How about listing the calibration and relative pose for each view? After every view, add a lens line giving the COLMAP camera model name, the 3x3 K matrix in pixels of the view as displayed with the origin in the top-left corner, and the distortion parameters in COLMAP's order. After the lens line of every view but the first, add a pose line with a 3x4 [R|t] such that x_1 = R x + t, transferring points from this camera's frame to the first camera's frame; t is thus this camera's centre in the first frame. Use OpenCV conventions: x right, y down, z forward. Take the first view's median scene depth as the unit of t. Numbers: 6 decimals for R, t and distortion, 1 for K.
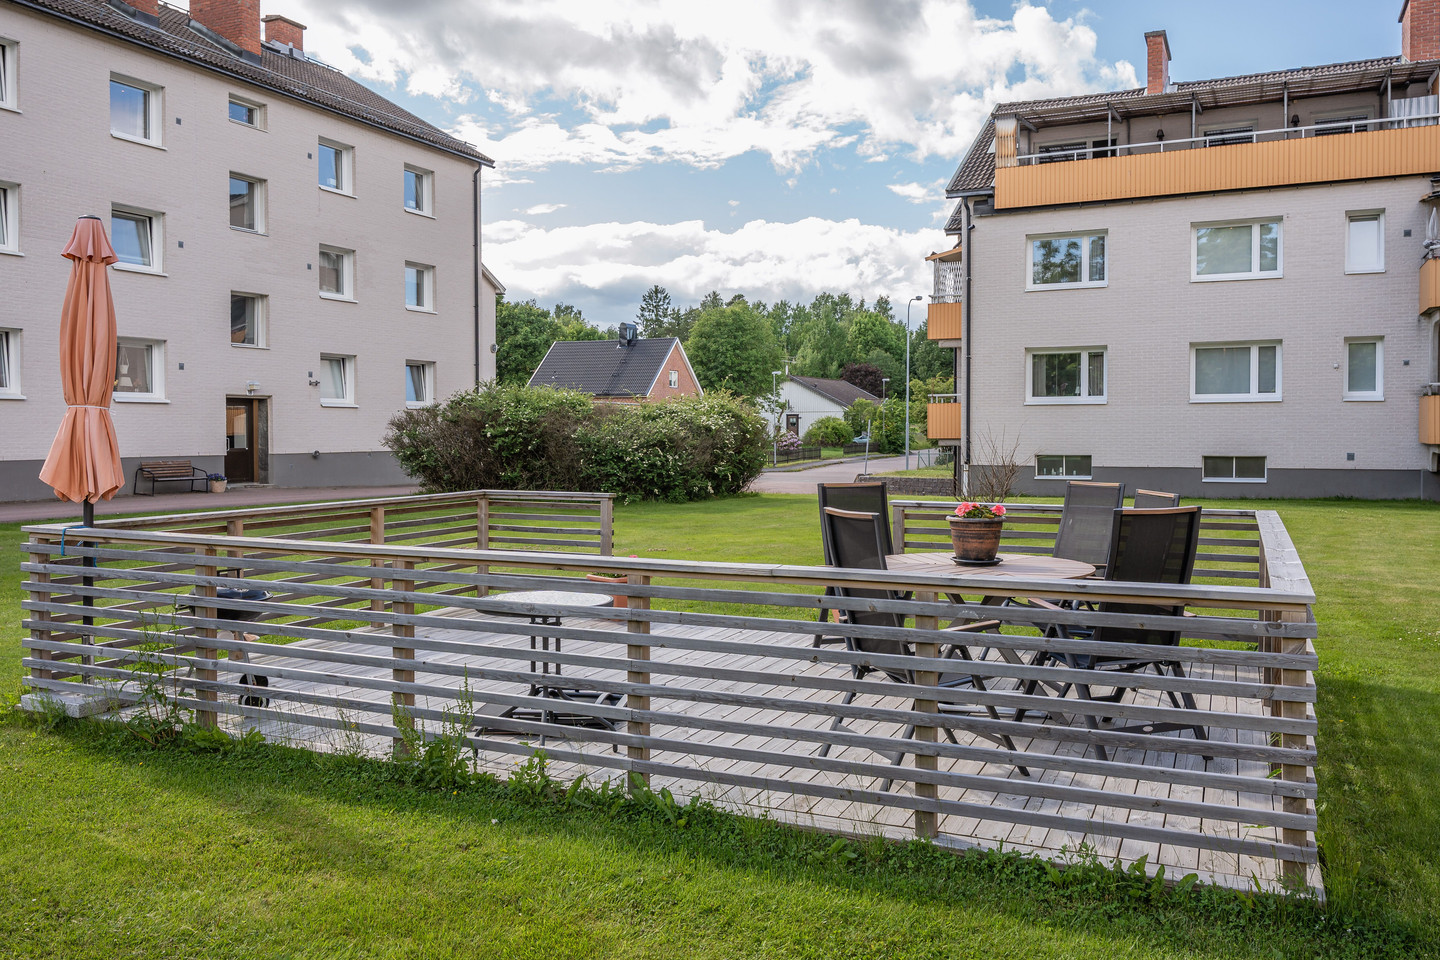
lens RADIAL K [[1169.4, 0, 721.5], [0, 1169.4, 487.7], [0, 0, 1]] dist [0.042413, -0.007016]
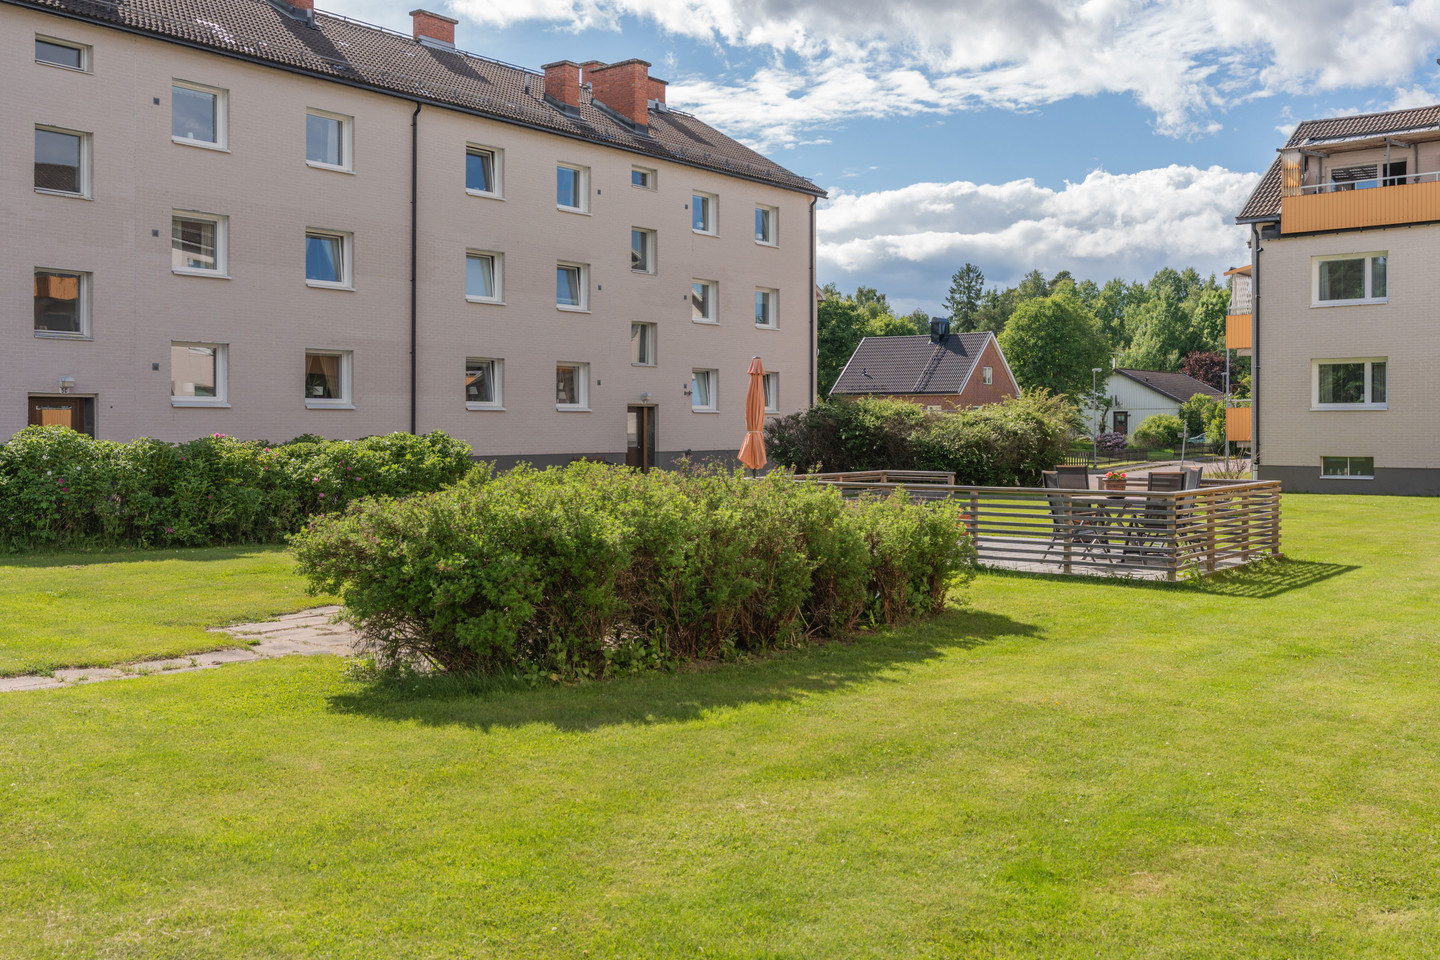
lens RADIAL K [[1404.1, 0, 775.5], [0, 1404.1, 446.8], [0, 0, 1]] dist [-0.011842, 0.000000]
pose [[0.981828, 0.004870, -0.189708, 0.017100], [-0.011485, 0.999363, -0.033788, 0.013971], [0.189423, 0.035353, 0.981259, -0.407322]]
